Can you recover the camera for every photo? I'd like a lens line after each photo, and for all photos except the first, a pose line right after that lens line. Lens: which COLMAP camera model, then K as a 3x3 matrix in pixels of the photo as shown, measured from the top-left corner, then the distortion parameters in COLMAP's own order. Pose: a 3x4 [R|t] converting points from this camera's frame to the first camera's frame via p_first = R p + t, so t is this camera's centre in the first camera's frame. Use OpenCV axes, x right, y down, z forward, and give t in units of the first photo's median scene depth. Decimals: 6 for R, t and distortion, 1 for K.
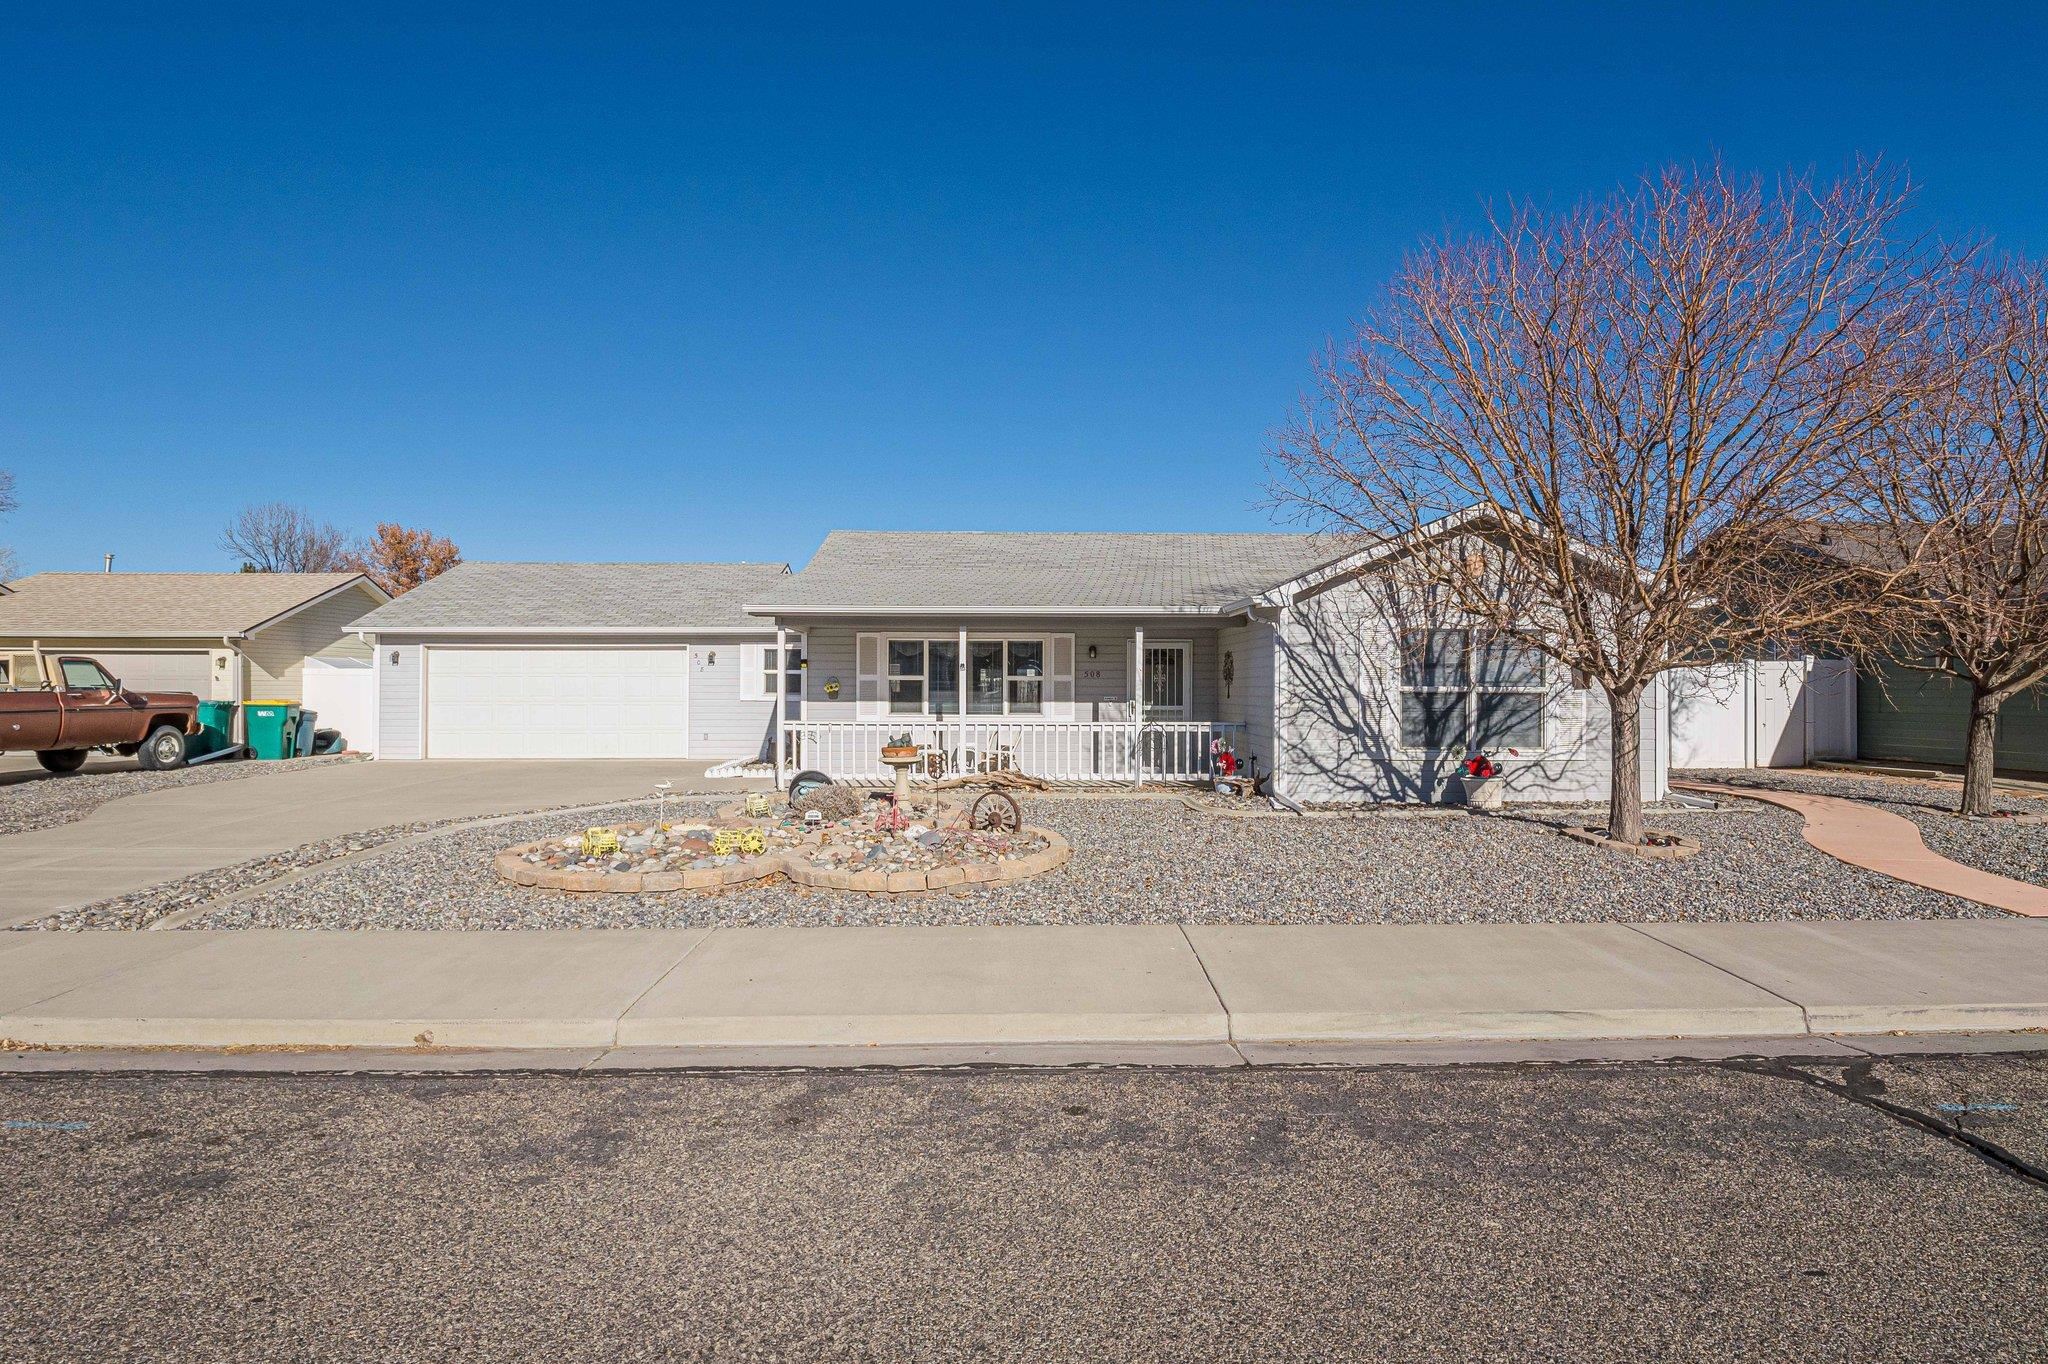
lens RADIAL K [[1000.2, 0, 1024.0], [0, 1000.2, 682.0], [0, 0, 1]] dist [-0.003827, -0.001487]
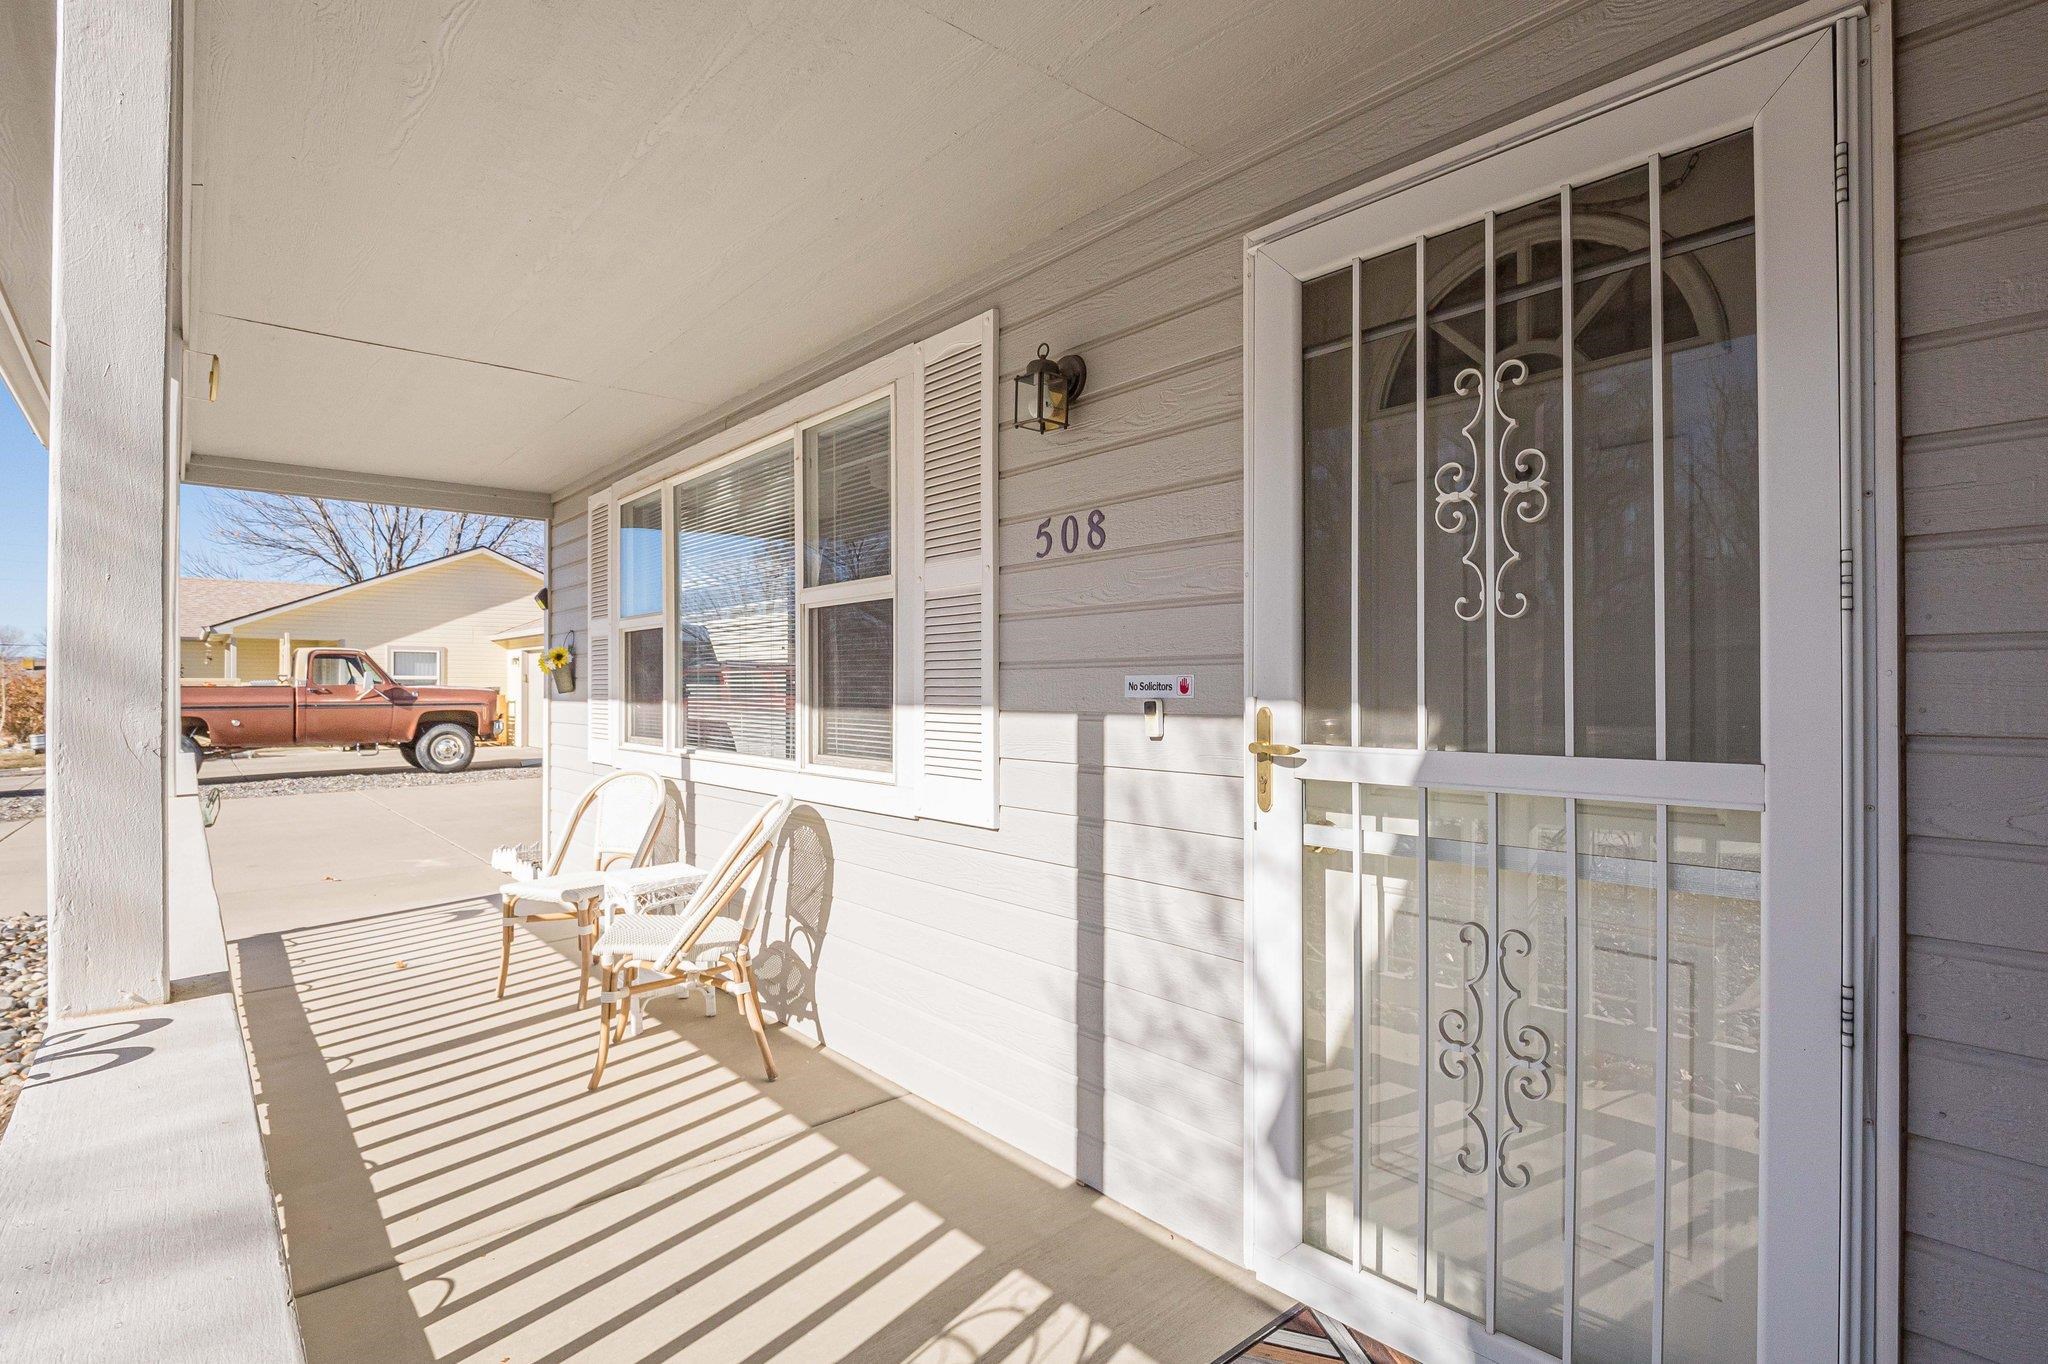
lens RADIAL K [[1000.2, 0, 1024.0], [0, 1000.2, 682.0], [0, 0, 1]] dist [-0.003827, -0.001487]
pose [[0.634887, -0.010553, -0.772533, 0.187844], [0.006057, 0.999944, -0.008682, 0.016825], [0.772581, 0.000833, 0.634916, 0.892115]]
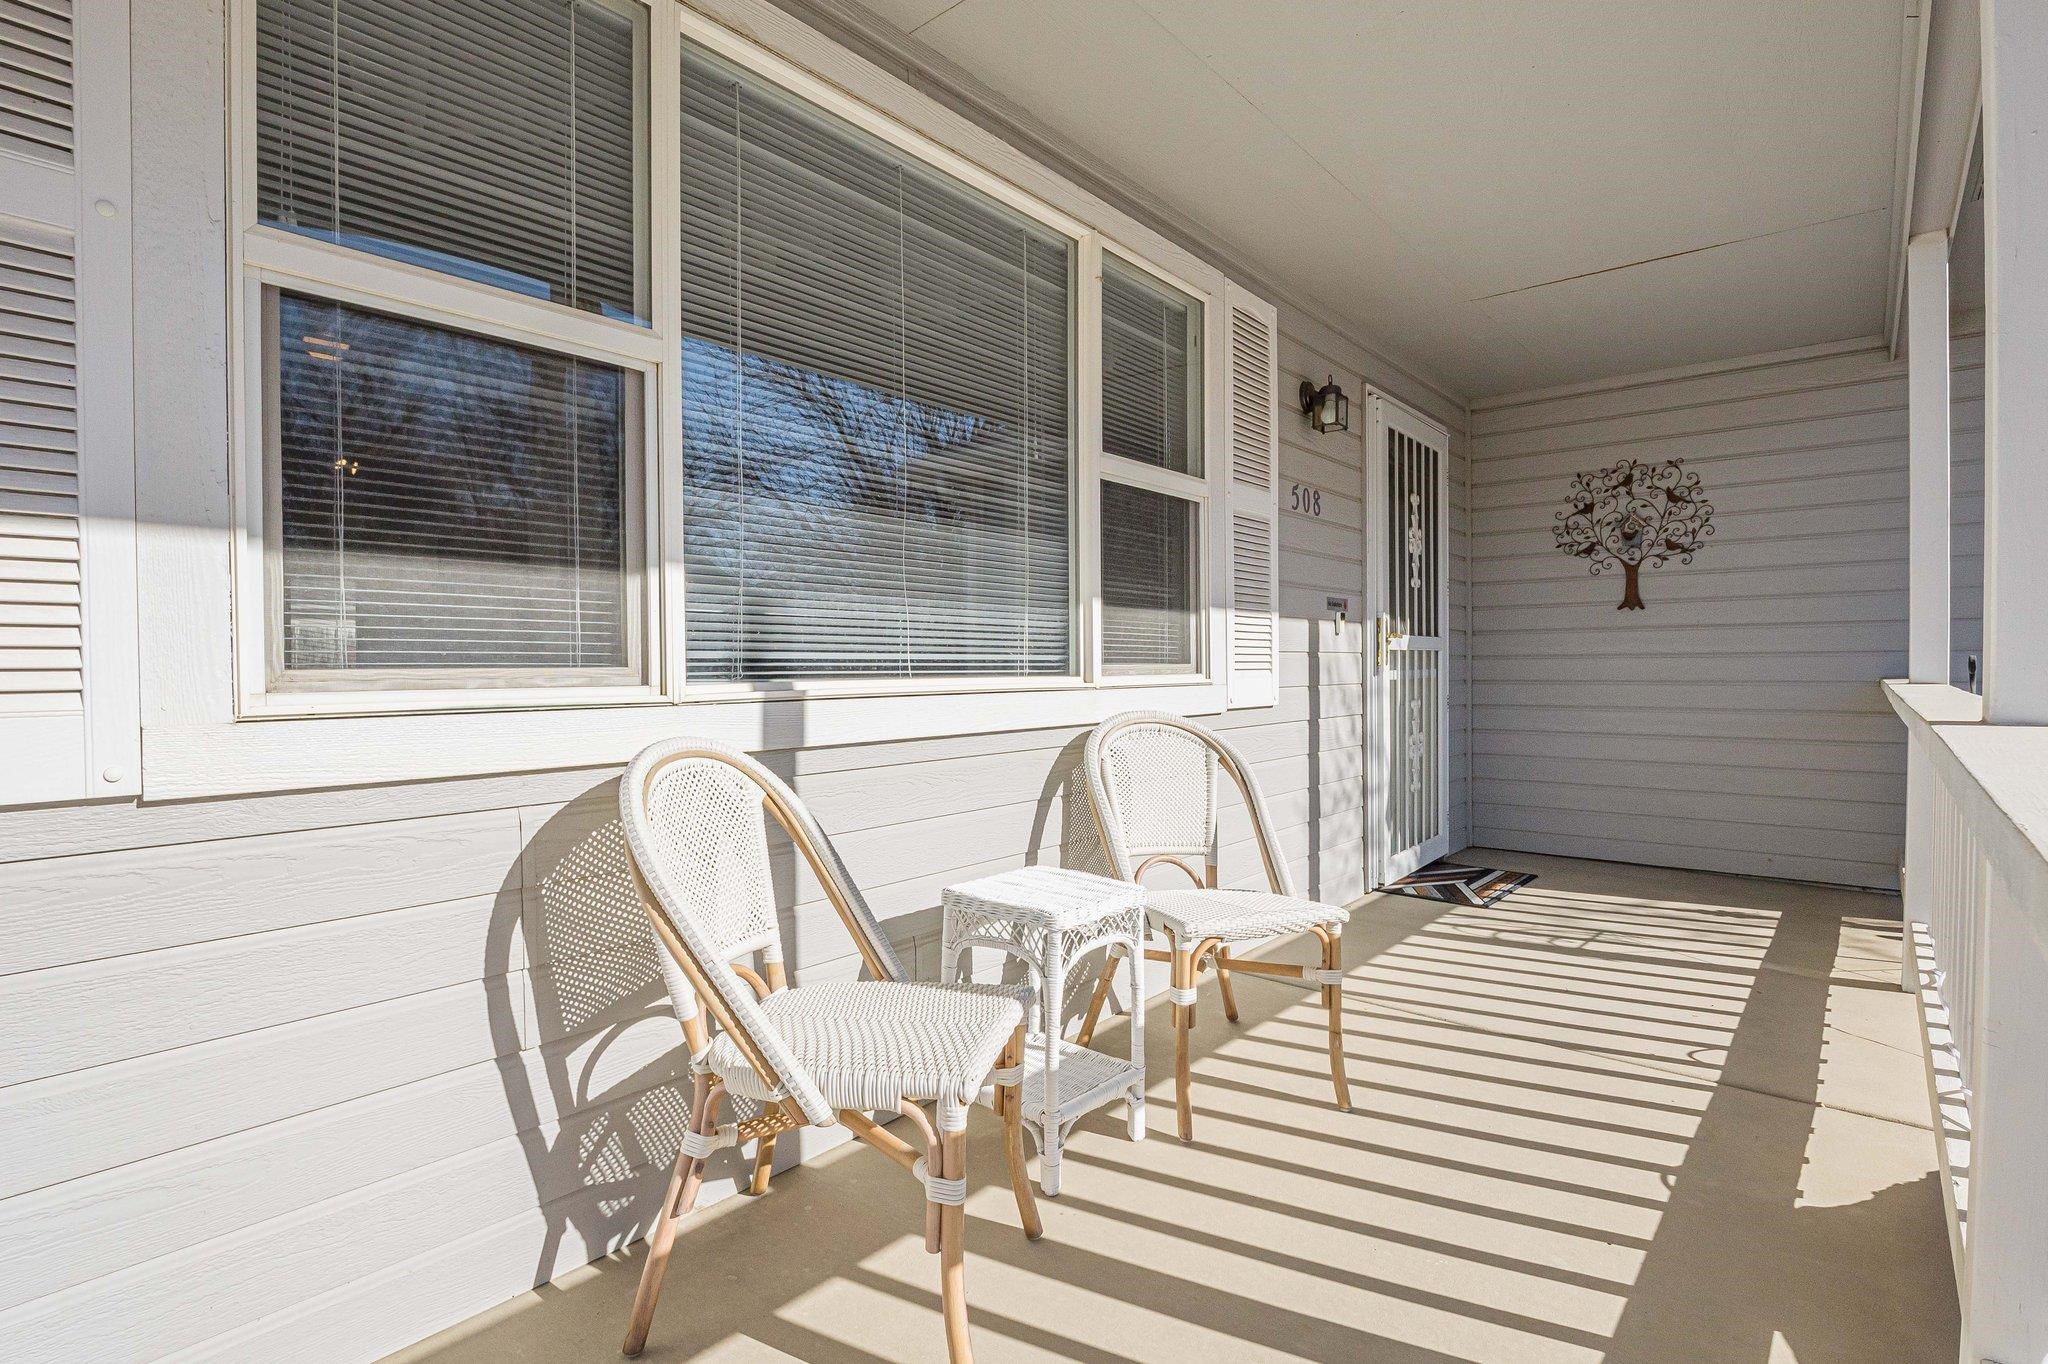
lens RADIAL K [[976.2, 0, 1015.7], [0, 976.2, 675.3], [0, 0, 1]] dist [-0.000400, -0.000117]
pose [[0.670481, -0.014080, 0.741793, -0.154269], [0.006632, 0.999894, 0.012985, 0.030629], [-0.741897, -0.003786, 0.670503, 0.892648]]
